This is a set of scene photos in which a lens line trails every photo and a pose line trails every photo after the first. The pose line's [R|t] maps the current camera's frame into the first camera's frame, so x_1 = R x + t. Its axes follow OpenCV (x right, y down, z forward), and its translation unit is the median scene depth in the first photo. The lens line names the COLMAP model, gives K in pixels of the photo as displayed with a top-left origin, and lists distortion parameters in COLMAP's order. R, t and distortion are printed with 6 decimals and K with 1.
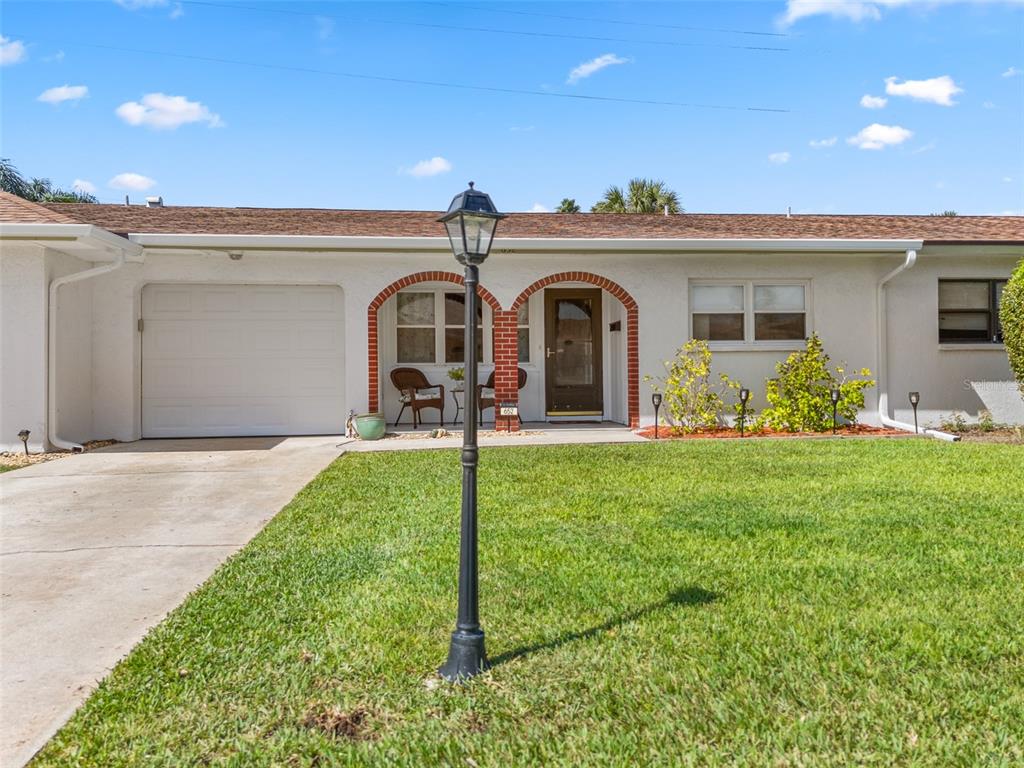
lens RADIAL K [[754.5, 0, 515.3], [0, 754.5, 368.3], [0, 0, 1]] dist [0.044871, -0.008593]
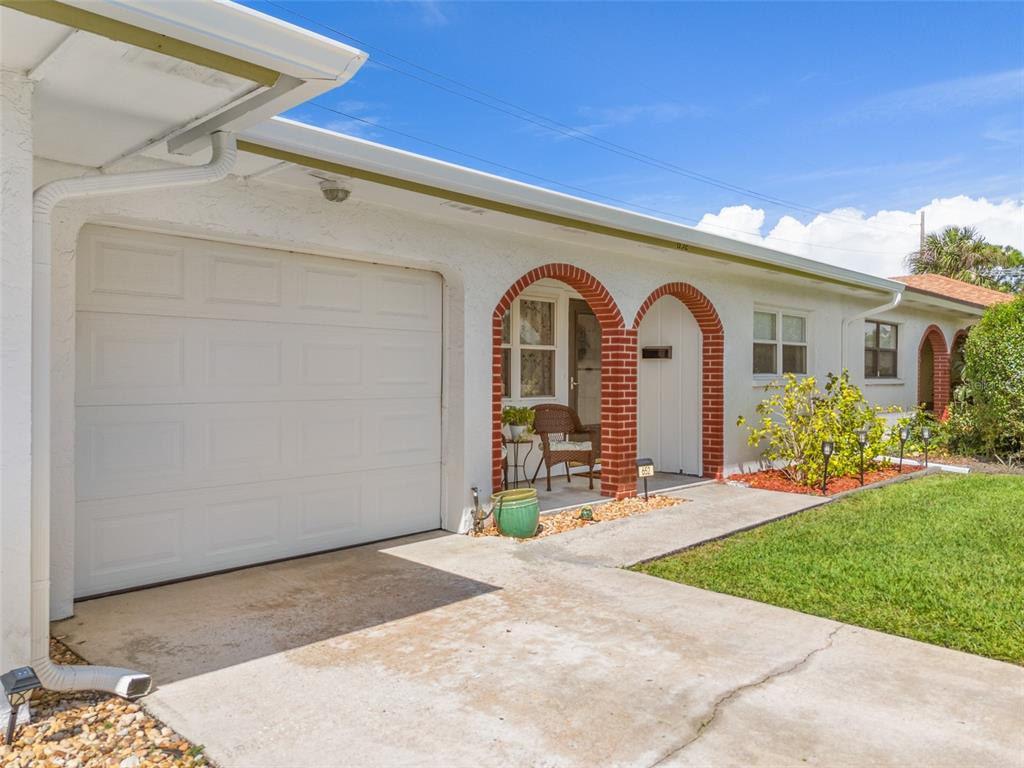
lens RADIAL K [[754.5, 0, 515.3], [0, 754.5, 368.3], [0, 0, 1]] dist [0.044871, -0.008593]
pose [[0.766835, 0.017051, 0.641617, -0.529208], [-0.012583, 0.999854, -0.011532, -0.028740], [-0.641720, 0.000770, 0.766938, 0.500010]]
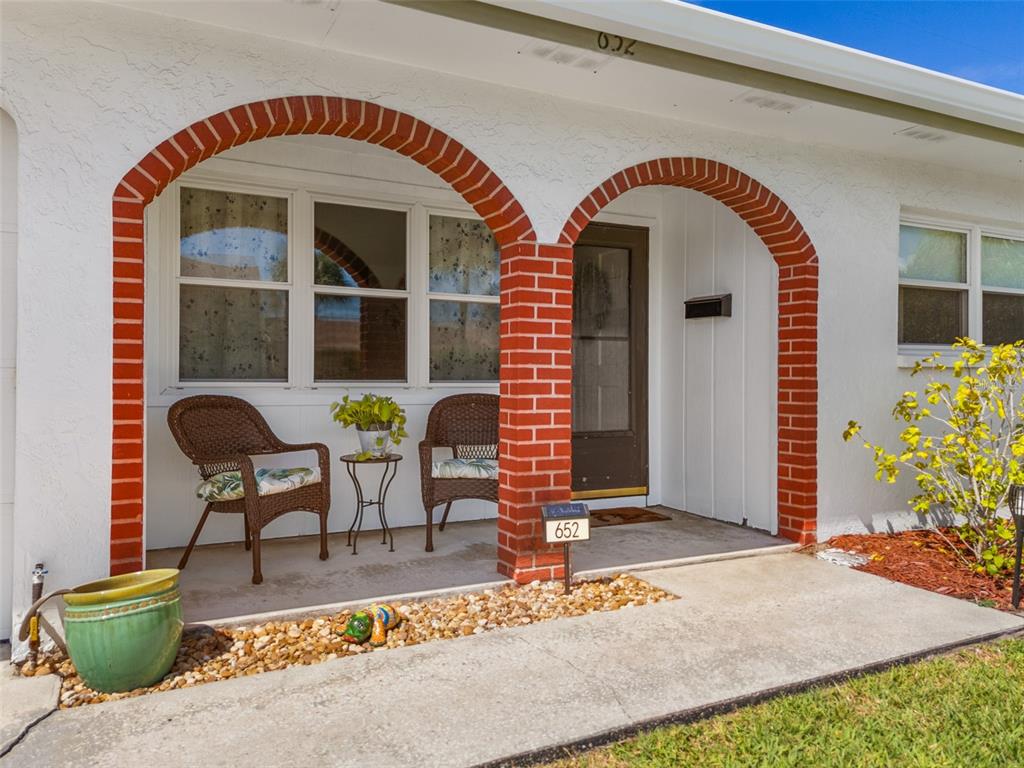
lens RADIAL K [[754.5, 0, 515.3], [0, 754.5, 368.3], [0, 0, 1]] dist [0.044871, -0.008593]
pose [[0.934297, 0.017306, 0.356075, -0.146352], [-0.014867, 0.999844, -0.009586, -0.013082], [-0.356185, 0.003662, 0.934408, 0.643744]]
